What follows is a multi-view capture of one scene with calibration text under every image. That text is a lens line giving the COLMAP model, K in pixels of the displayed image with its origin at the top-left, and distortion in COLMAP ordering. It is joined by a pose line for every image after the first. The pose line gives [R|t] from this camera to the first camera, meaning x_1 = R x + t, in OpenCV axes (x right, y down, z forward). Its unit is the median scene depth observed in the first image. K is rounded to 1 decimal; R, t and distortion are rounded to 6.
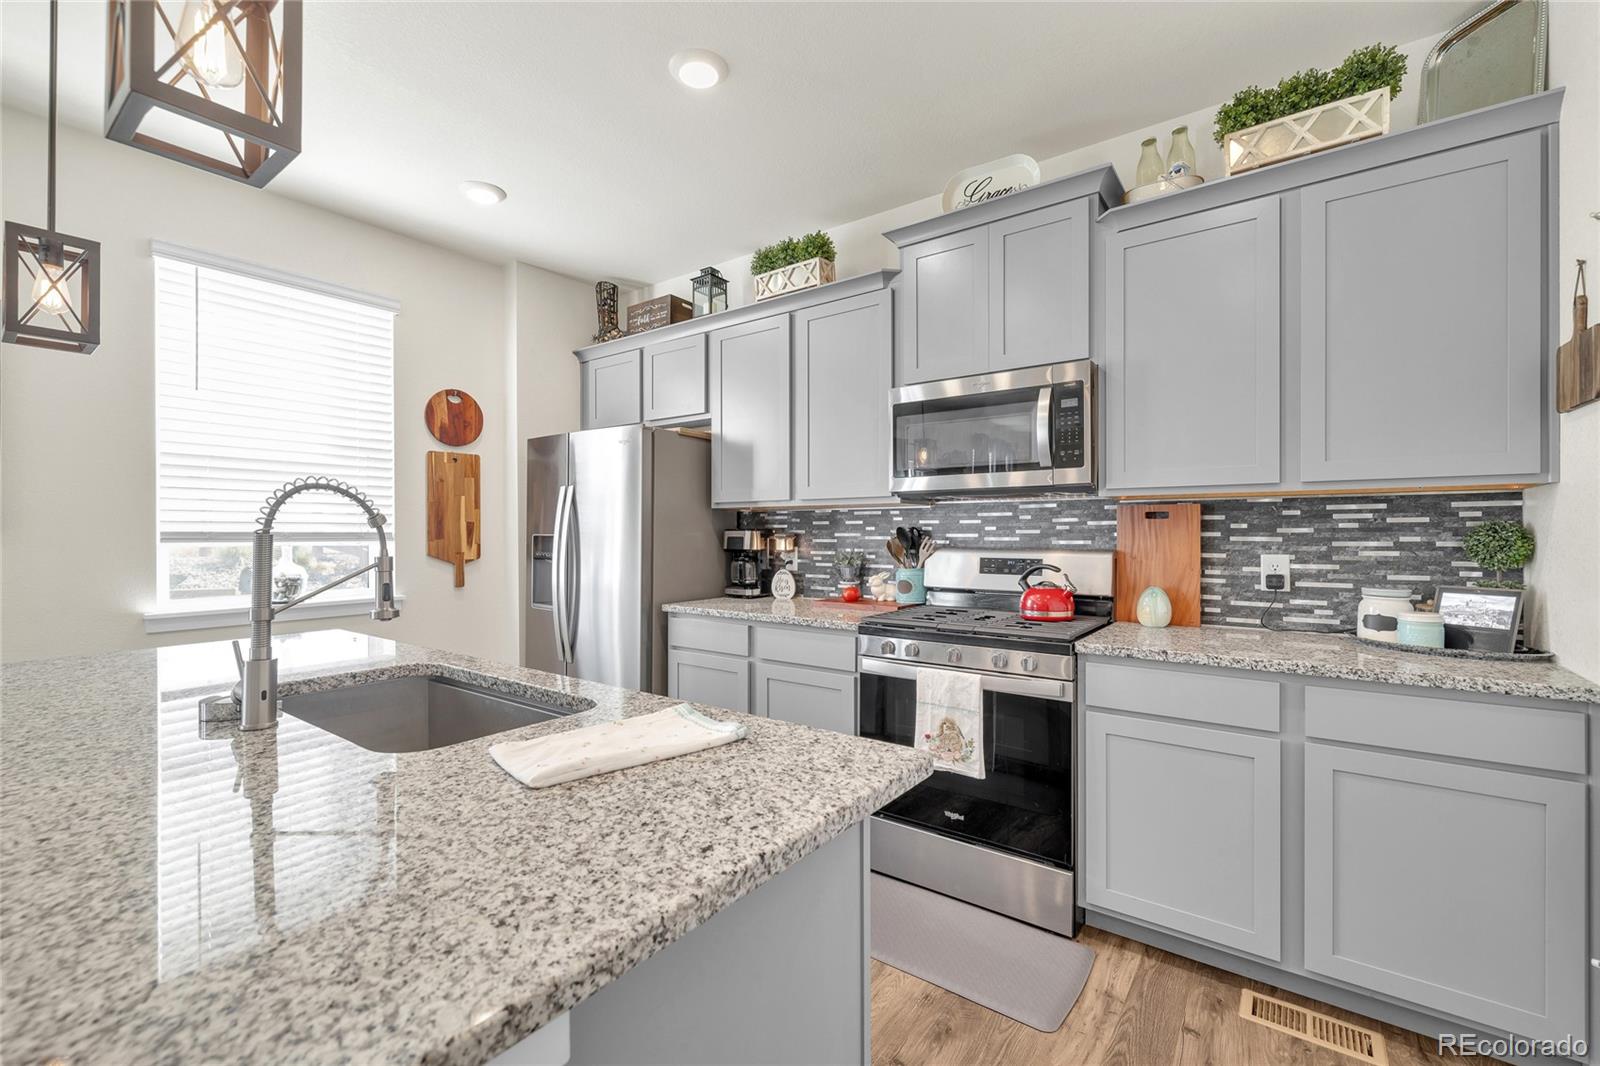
lens RADIAL K [[678.0, 0, 785.2], [0, 678.0, 533.1], [0, 0, 1]] dist [0.001777, 0.000108]
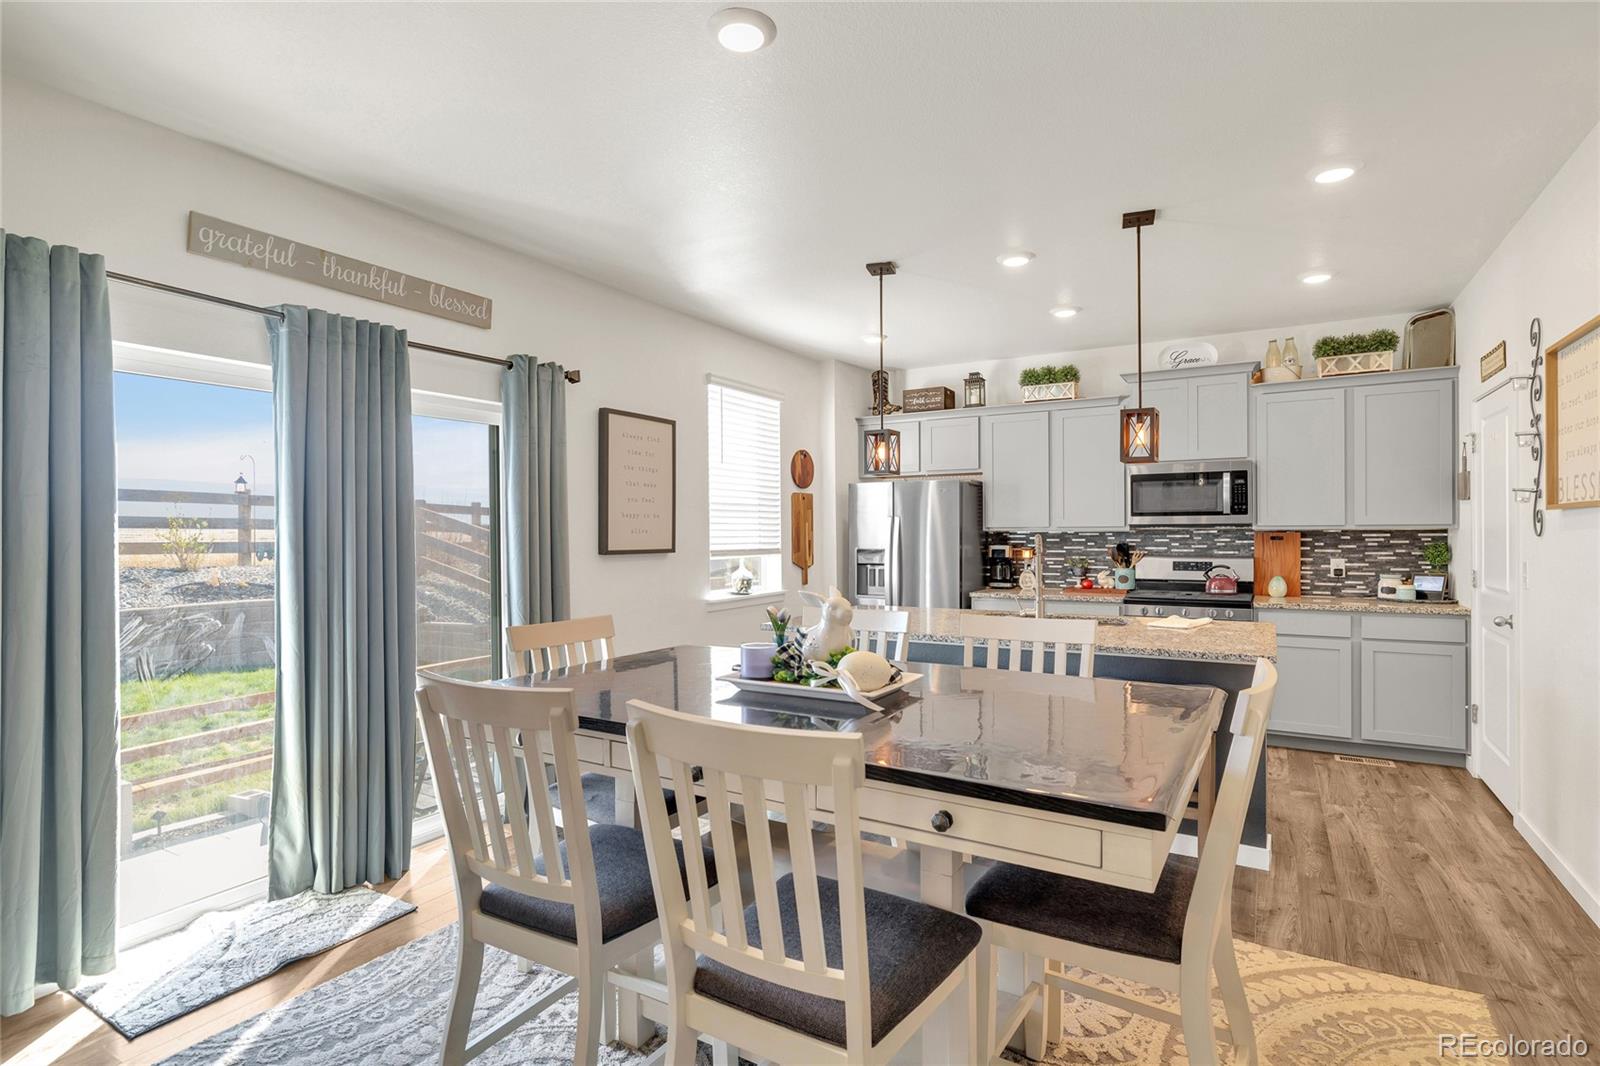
lens RADIAL K [[790.7, 0, 800.0], [0, 790.7, 533.0], [0, 0, 1]] dist [-0.000322, 0.000007]
pose [[0.993353, -0.004809, 0.115004, -1.007125], [0.004860, 0.999988, -0.000162, -0.046243], [-0.115002, 0.000720, 0.993365, -1.014945]]
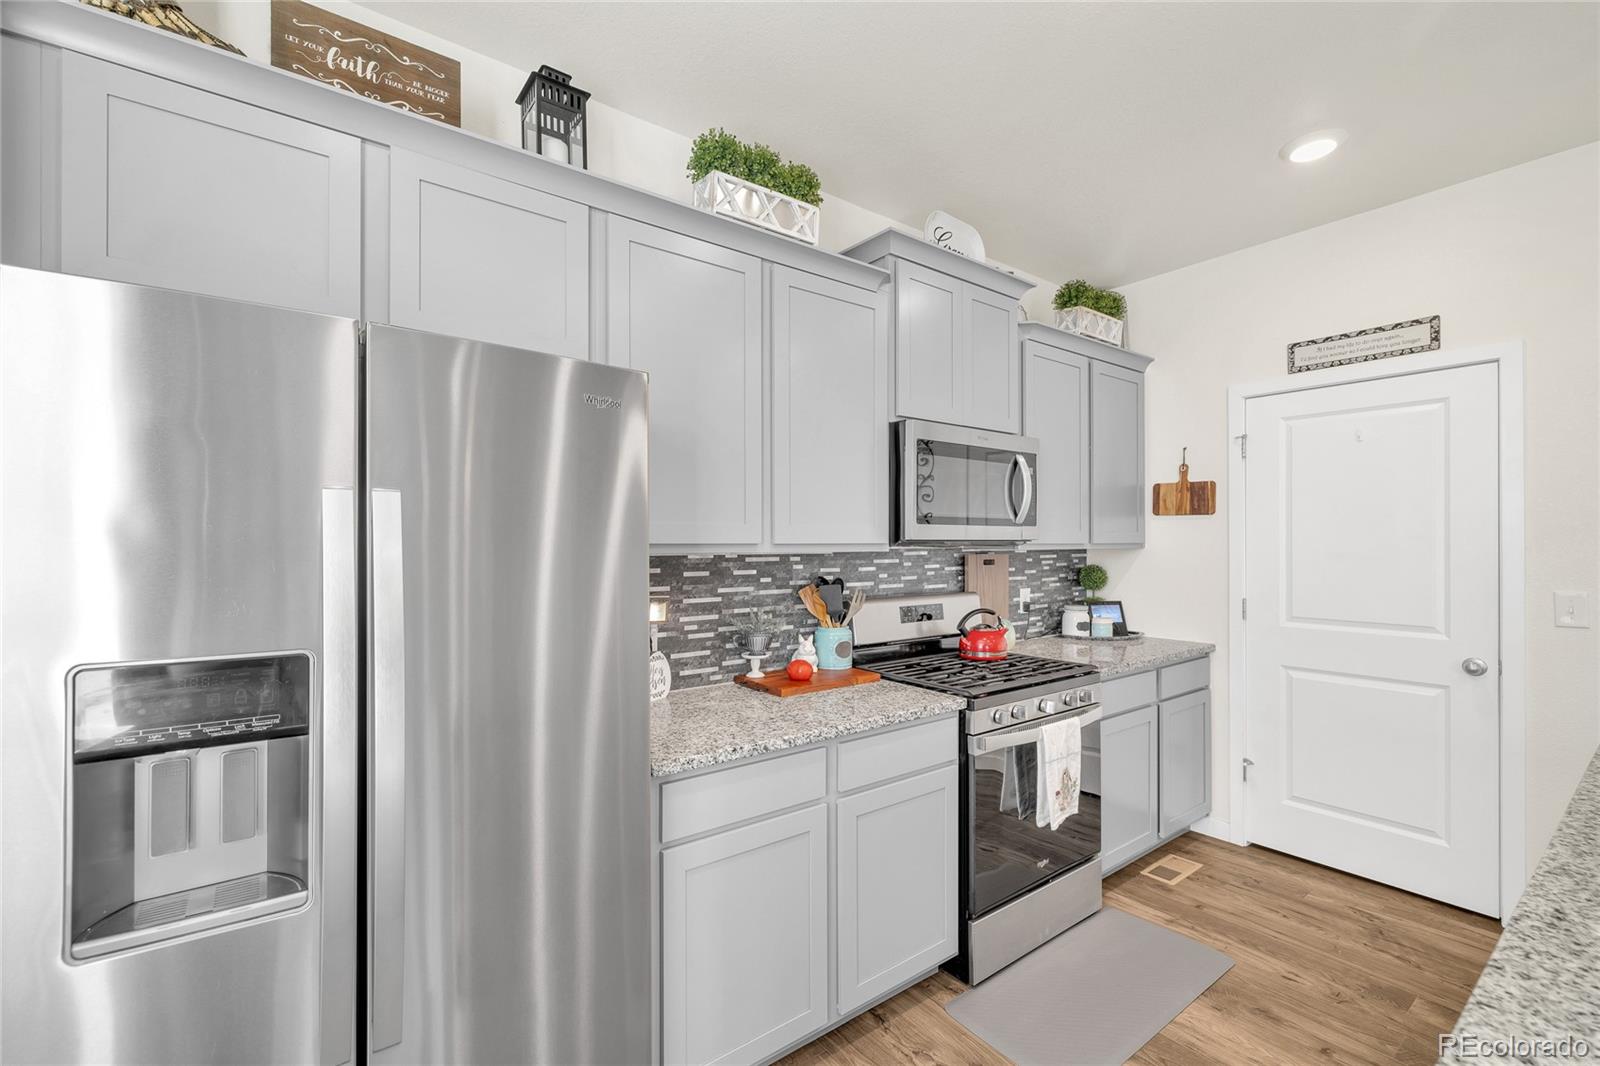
lens RADIAL K [[681.8, 0, 787.5], [0, 681.8, 541.8], [0, 0, 1]] dist [-0.000730, -0.000121]
pose [[0.279800, 0.002190, 0.960056, -0.780145], [0.002209, 0.999993, -0.002925, -0.061299], [-0.960056, 0.002940, 0.279794, 0.994370]]
